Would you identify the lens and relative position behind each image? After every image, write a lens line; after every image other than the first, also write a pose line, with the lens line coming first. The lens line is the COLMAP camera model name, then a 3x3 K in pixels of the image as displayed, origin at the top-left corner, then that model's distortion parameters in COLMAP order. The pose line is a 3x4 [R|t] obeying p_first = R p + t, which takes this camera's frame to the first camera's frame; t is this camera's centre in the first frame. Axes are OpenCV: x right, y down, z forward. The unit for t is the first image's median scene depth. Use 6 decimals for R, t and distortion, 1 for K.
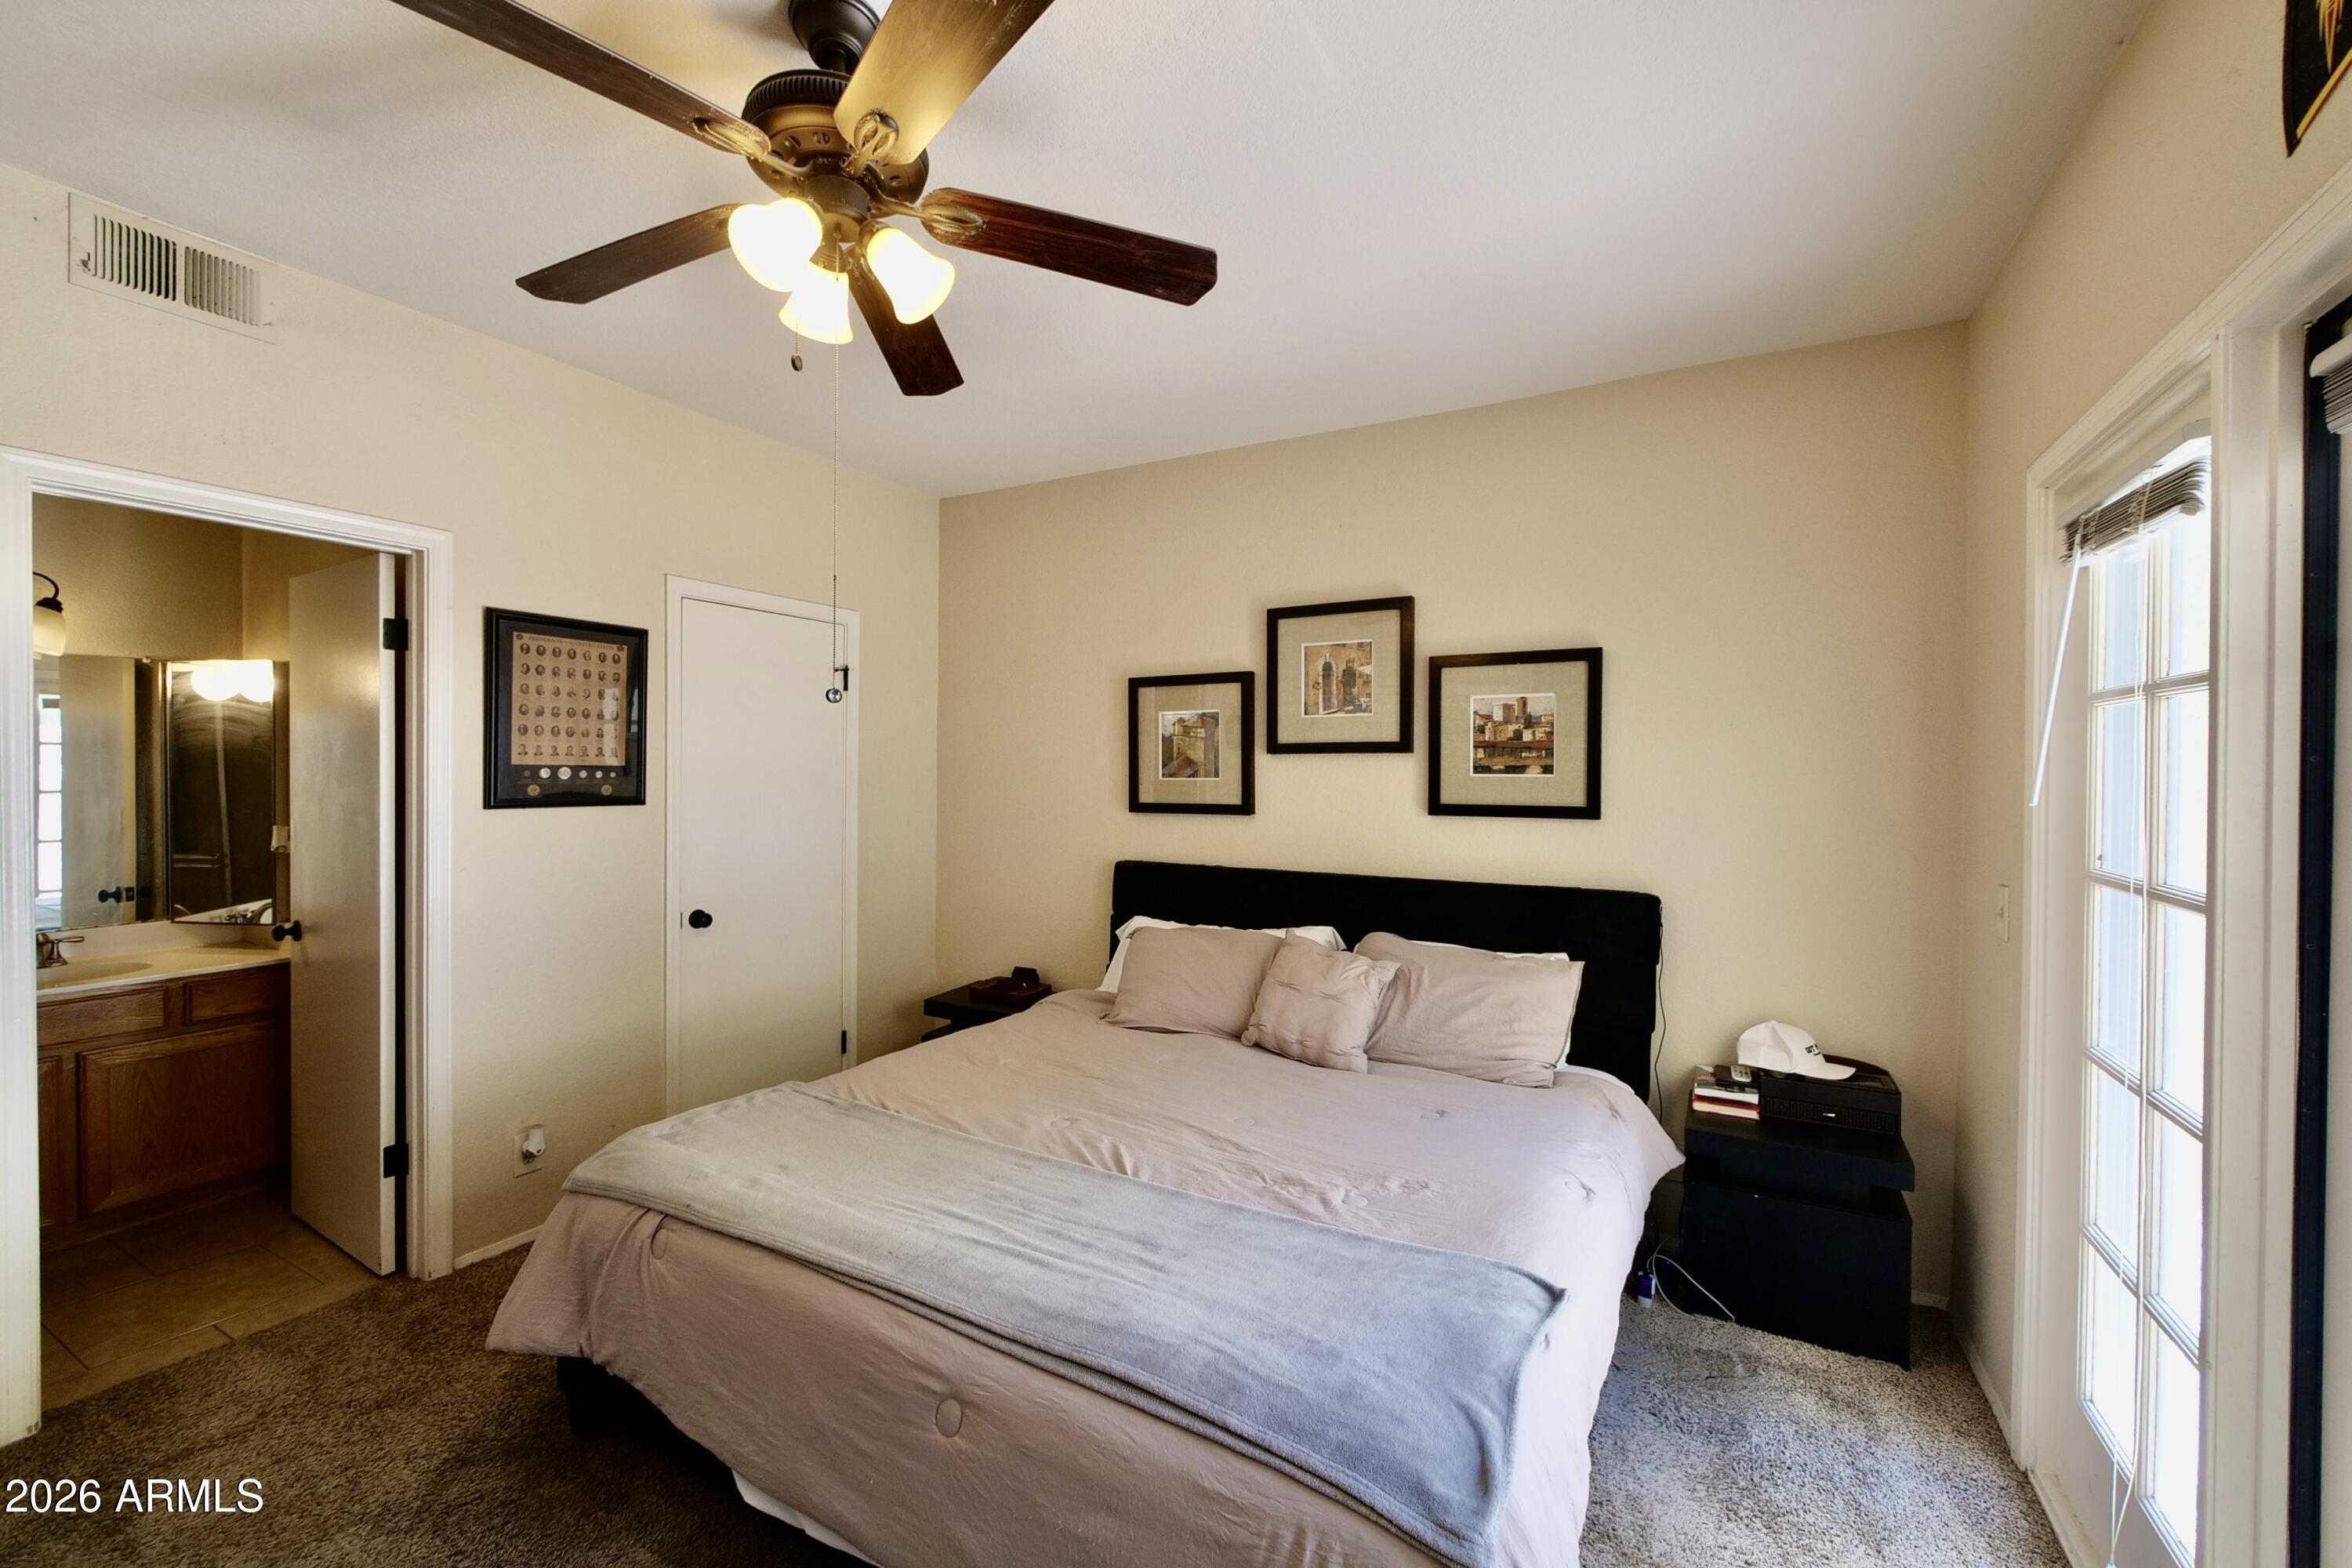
lens RADIAL K [[952.3, 0, 1171.5], [0, 952.3, 778.4], [0, 0, 1]] dist [-0.006443, 0.000857]
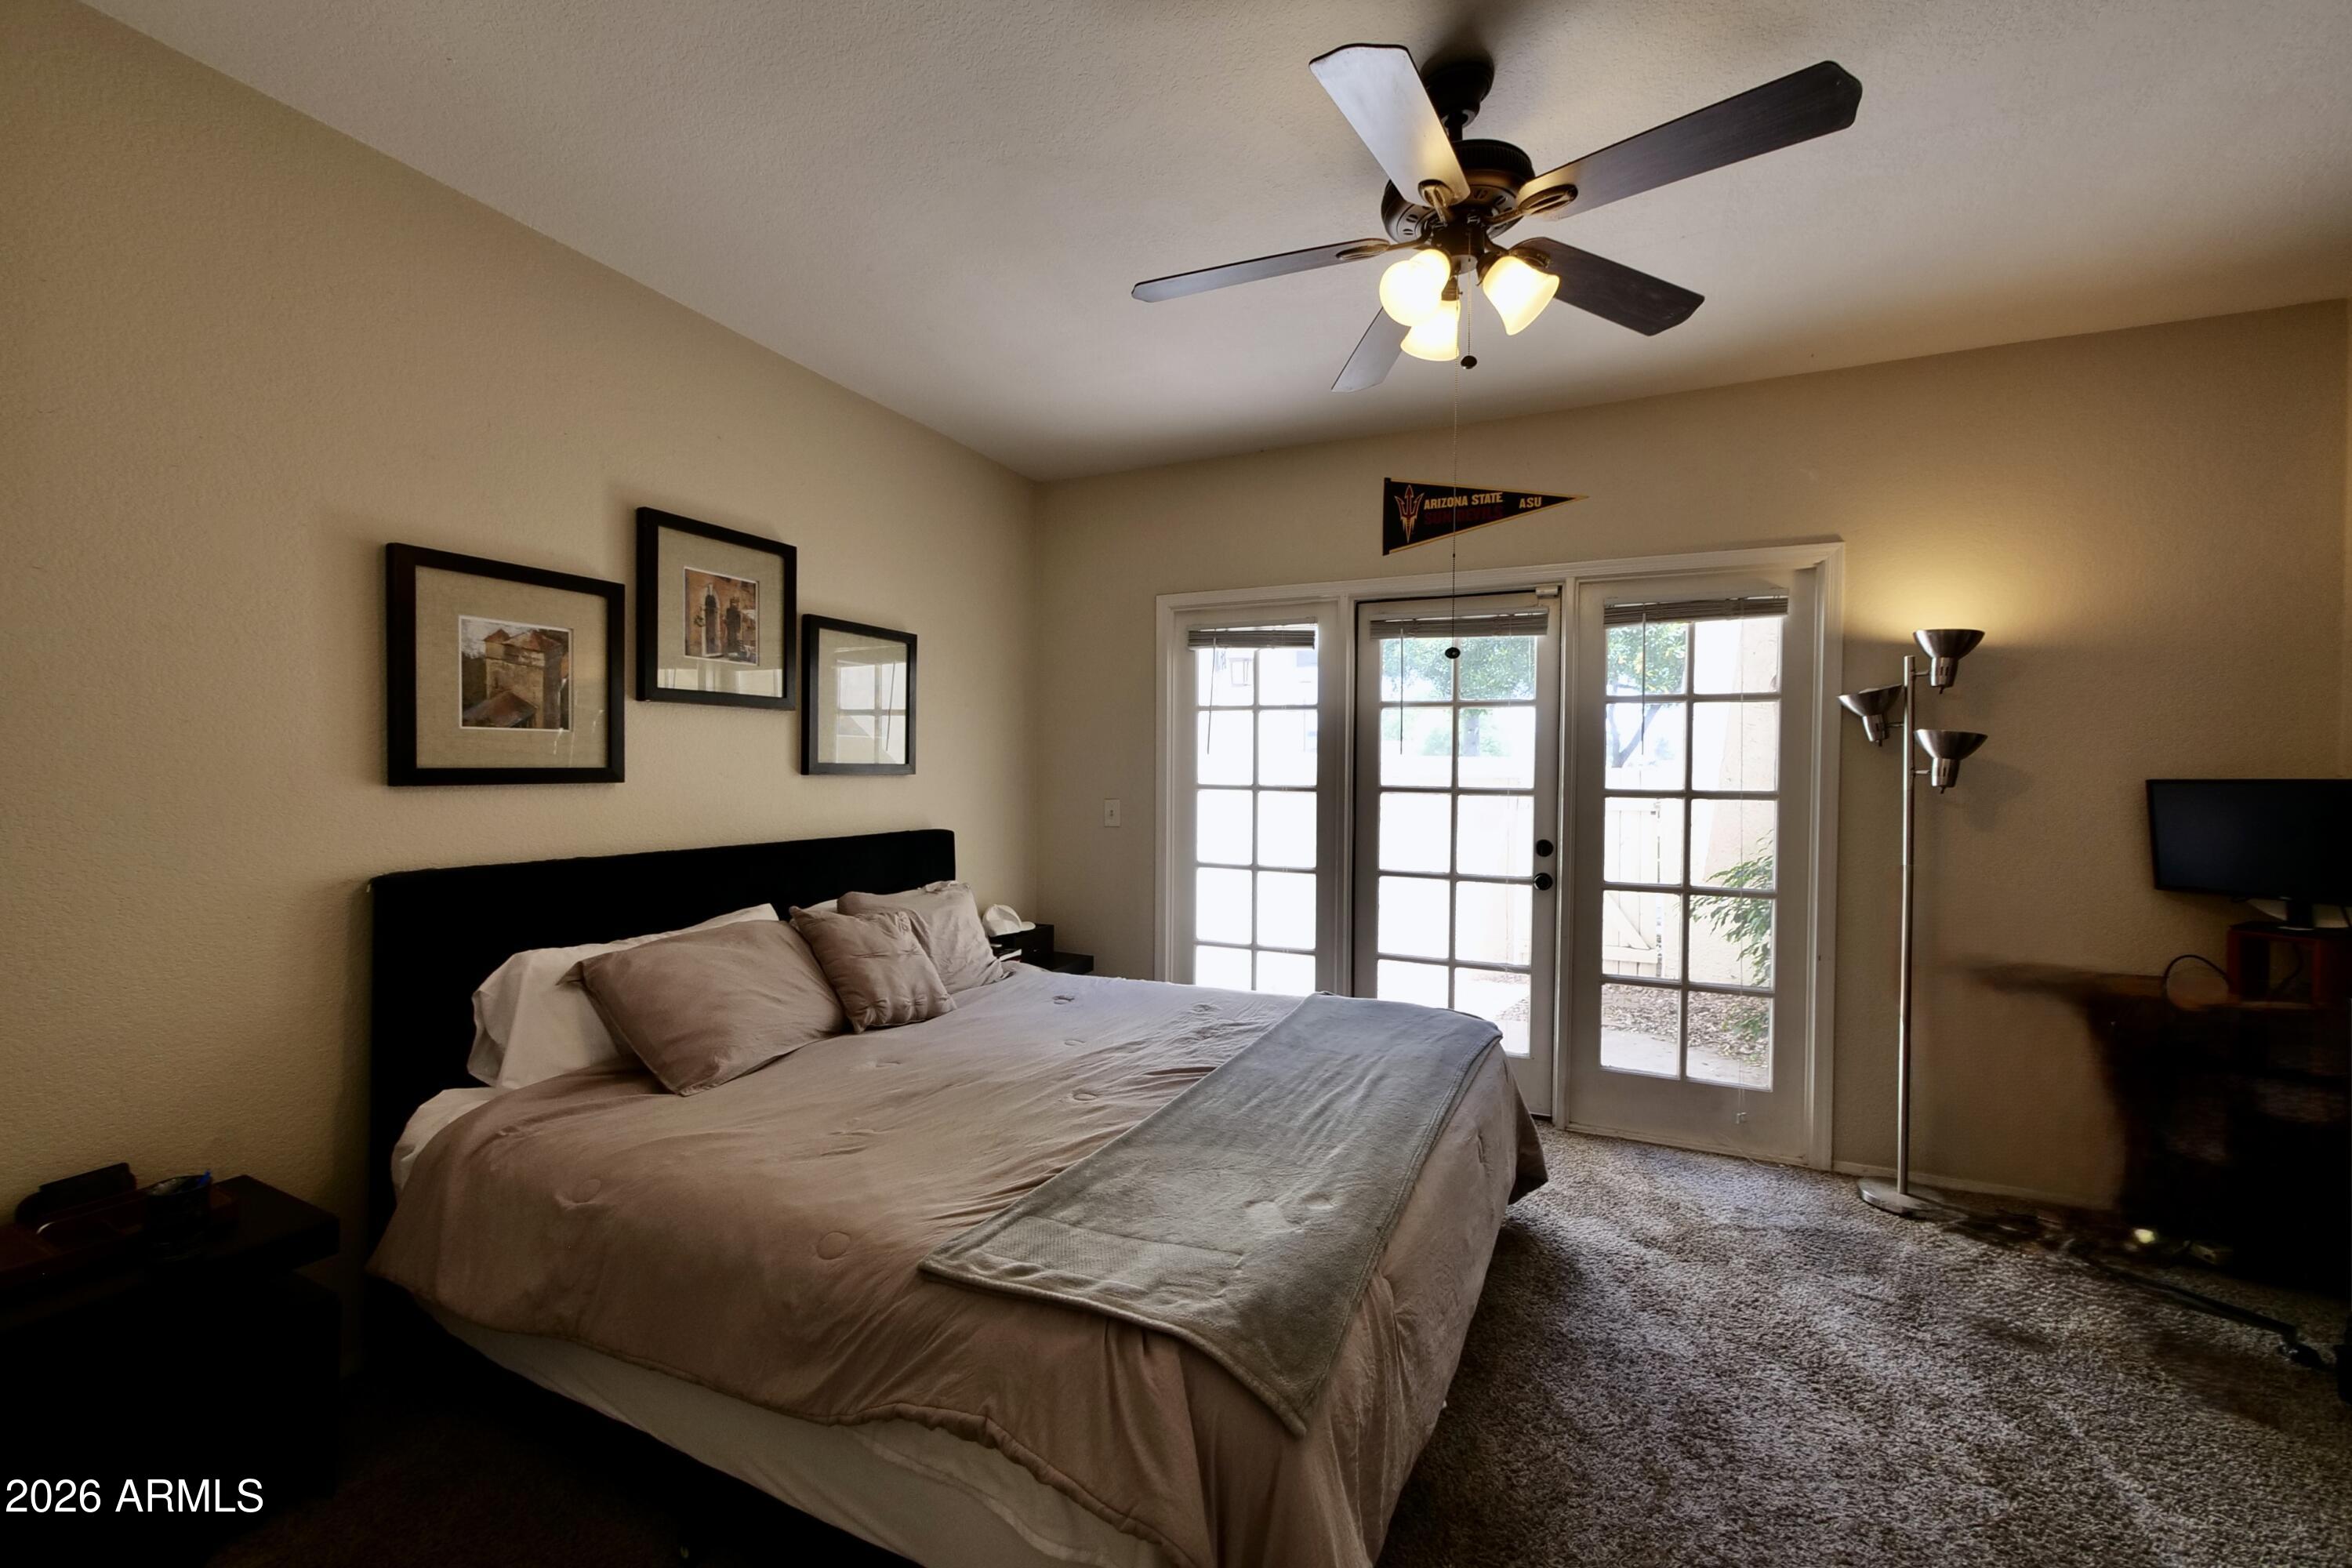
lens RADIAL K [[952.3, 0, 1164.7], [0, 952.3, 777.3], [0, 0, 1]] dist [-0.006443, 0.000857]
pose [[-0.067103, -0.015296, 0.997629, -0.705787], [-0.000747, 0.999883, 0.015281, 0.024831], [-0.997746, 0.000281, -0.067107, 0.666315]]
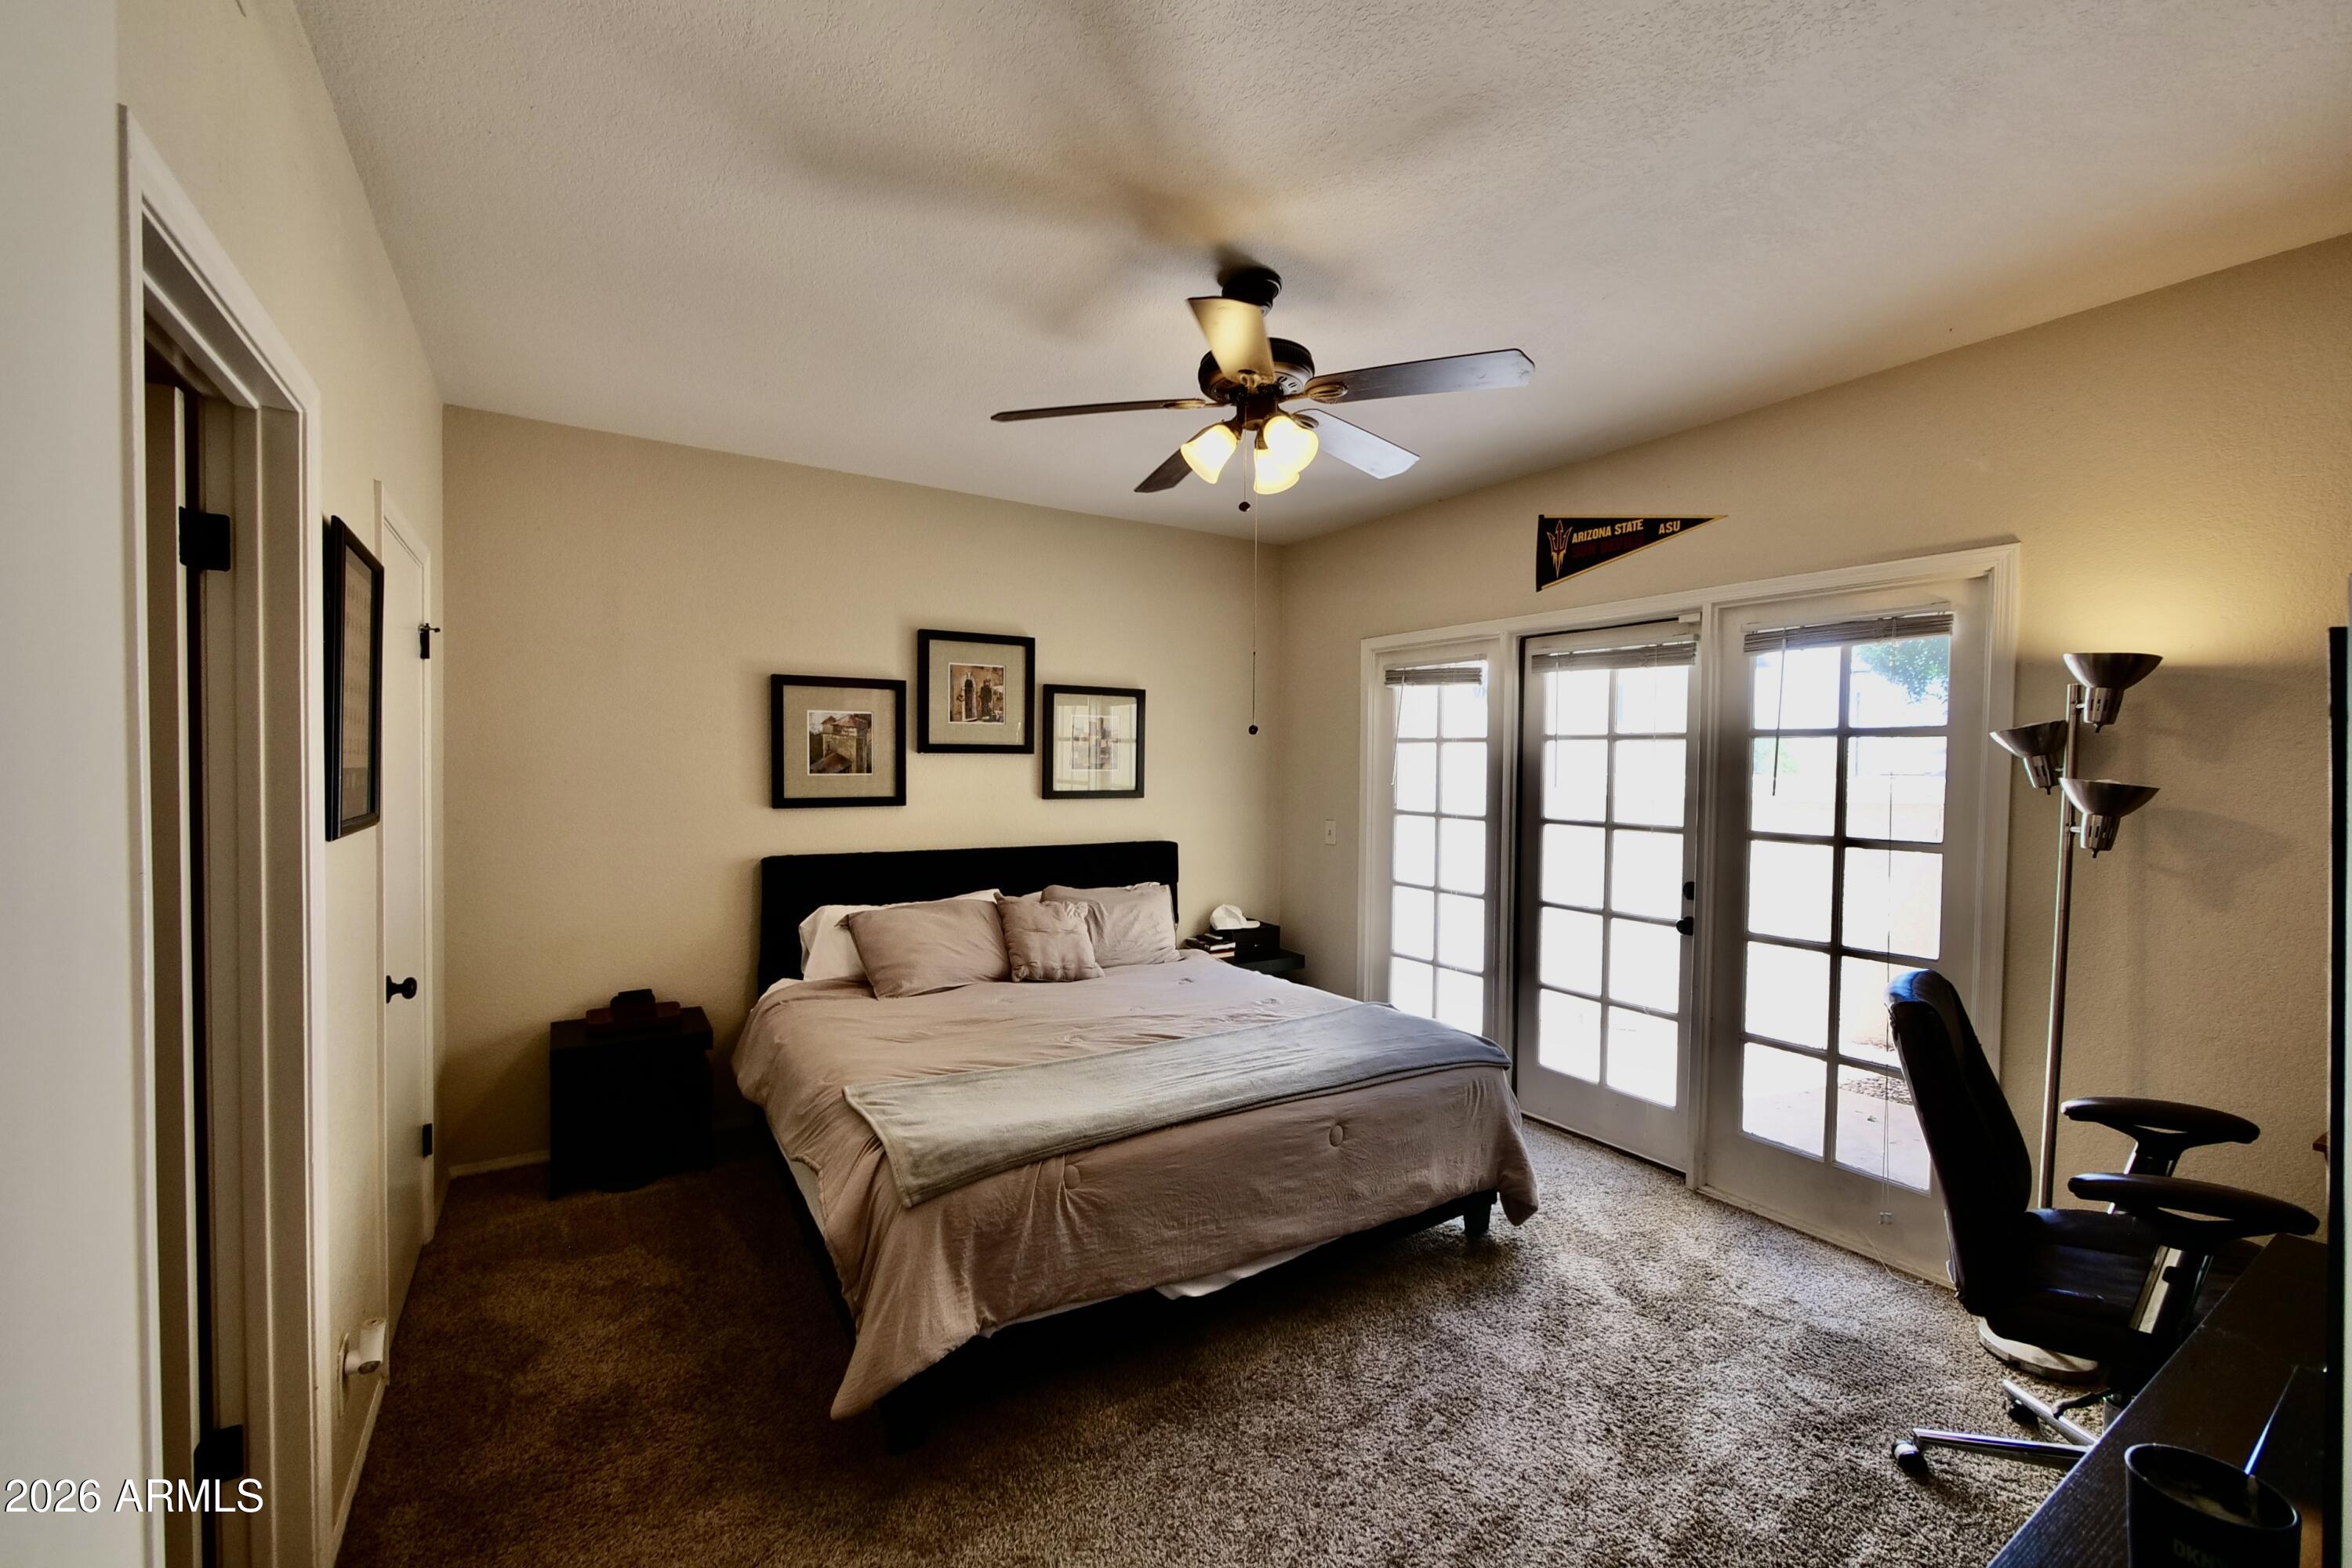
lens RADIAL K [[952.3, 0, 1165.5], [0, 952.3, 780.8], [0, 0, 1]] dist [-0.006443, 0.000857]
pose [[0.480903, -0.018287, 0.876583, -0.817075], [-0.000707, 0.999774, 0.021245, -0.016799], [-0.876773, -0.010837, 0.480781, 0.175686]]
